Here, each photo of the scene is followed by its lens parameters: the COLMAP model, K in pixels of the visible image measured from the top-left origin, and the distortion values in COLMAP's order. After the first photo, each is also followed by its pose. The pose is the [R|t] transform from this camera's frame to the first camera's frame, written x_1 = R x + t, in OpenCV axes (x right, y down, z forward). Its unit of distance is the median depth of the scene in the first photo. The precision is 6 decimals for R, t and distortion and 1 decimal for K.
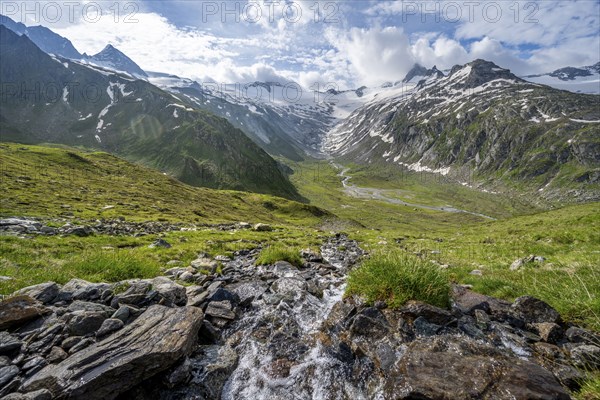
lens RADIAL K [[237.6, 0, 304.1], [0, 237.6, 197.4], [0, 0, 1]] dist [0.002174, -0.000069]
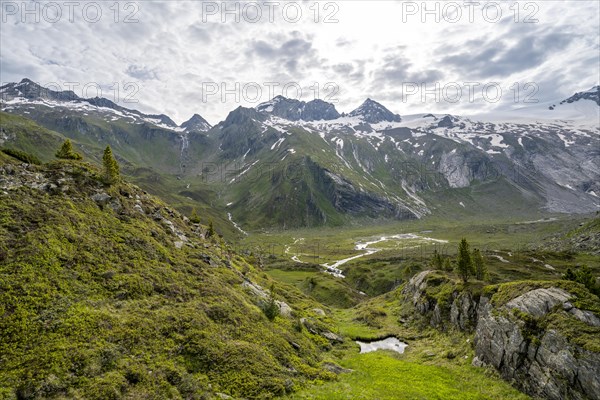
lens RADIAL K [[368.6, 0, 296.9], [0, 368.6, 198.7], [0, 0, 1]] dist [-0.000073, 0.000301]
pose [[0.557740, -0.011422, -0.829937, 0.679846], [-0.186473, 0.972620, -0.138701, 0.046012], [0.808798, 0.232119, 0.540339, 0.122977]]
